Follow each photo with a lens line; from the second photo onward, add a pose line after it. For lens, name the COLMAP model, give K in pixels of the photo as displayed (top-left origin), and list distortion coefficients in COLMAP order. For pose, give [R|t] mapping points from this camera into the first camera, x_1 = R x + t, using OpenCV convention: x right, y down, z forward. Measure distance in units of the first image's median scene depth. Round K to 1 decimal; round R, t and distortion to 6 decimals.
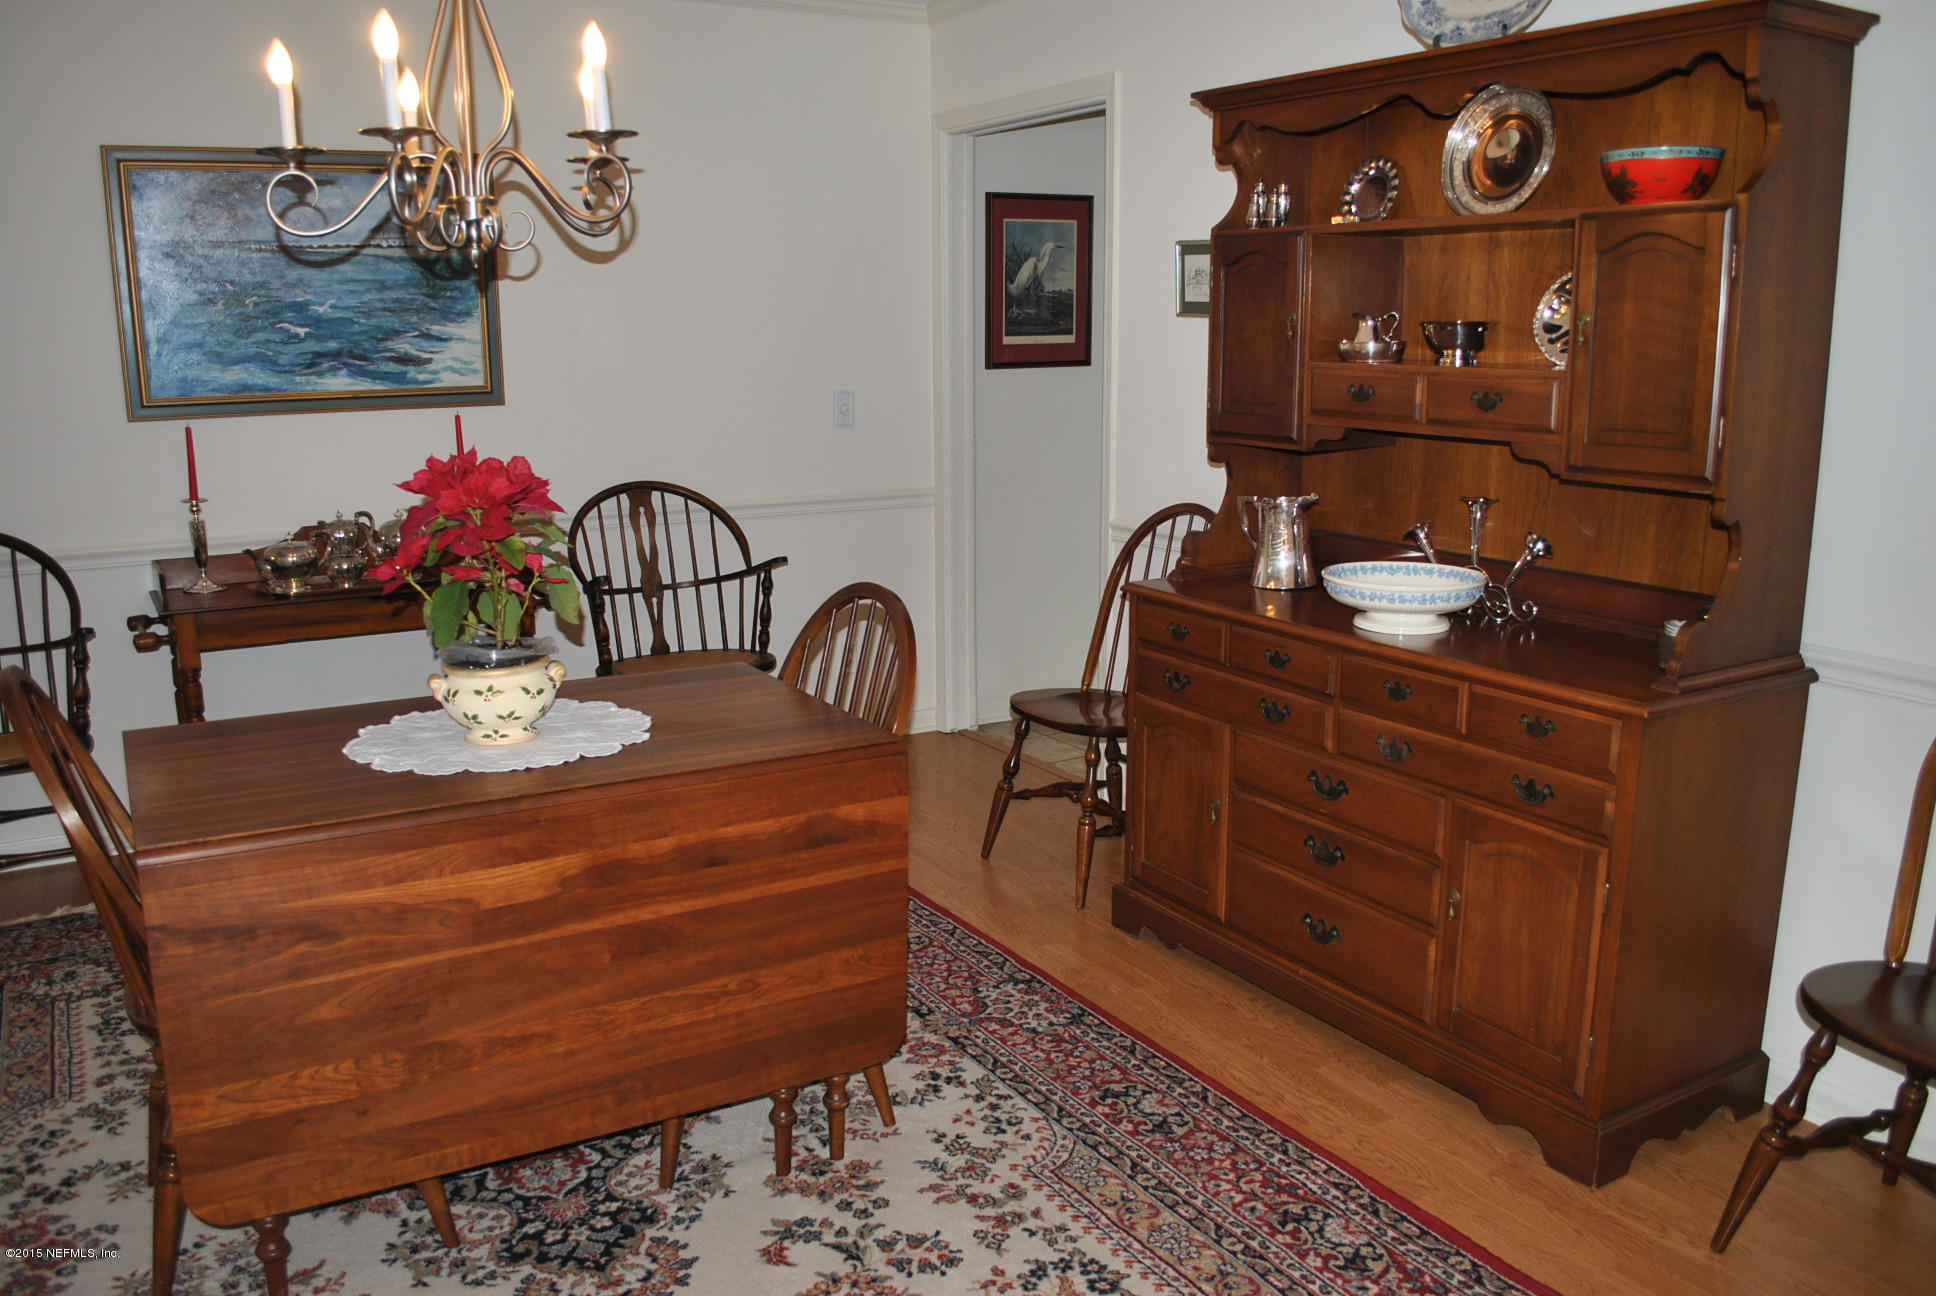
lens RADIAL K [[1575.1, 0, 964.6], [0, 1575.1, 661.0], [0, 0, 1]] dist [-0.071187, 0.001314]
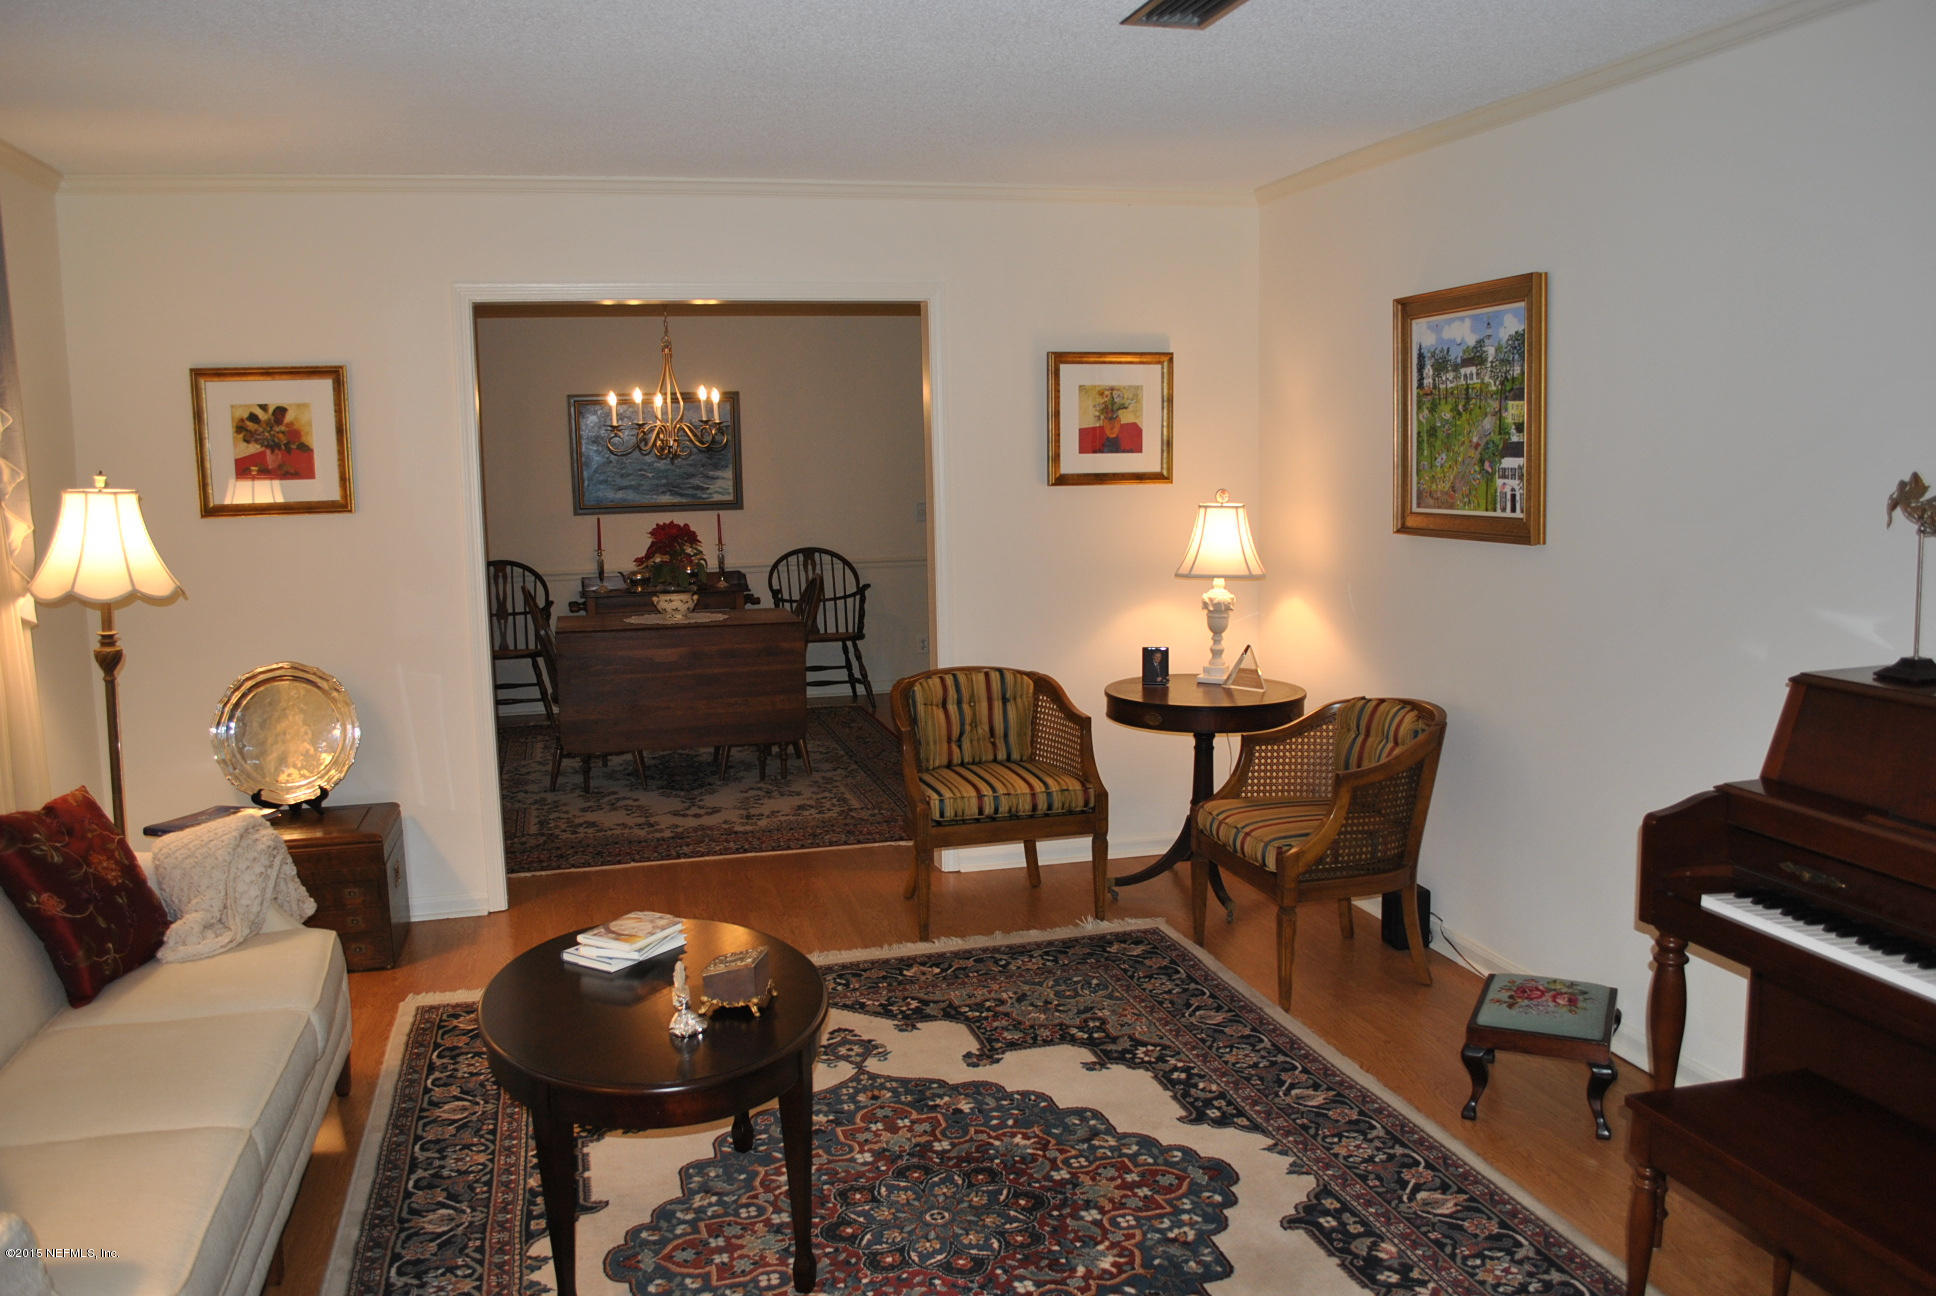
lens RADIAL K [[1575.1, 0, 971.7], [0, 1575.1, 641.7], [0, 0, 1]] dist [-0.071187, 0.001314]
pose [[0.964472, 0.019464, -0.263466, 1.027354], [-0.042002, 0.995895, -0.080186, 0.308682], [0.260824, 0.088403, 0.961330, -1.698931]]
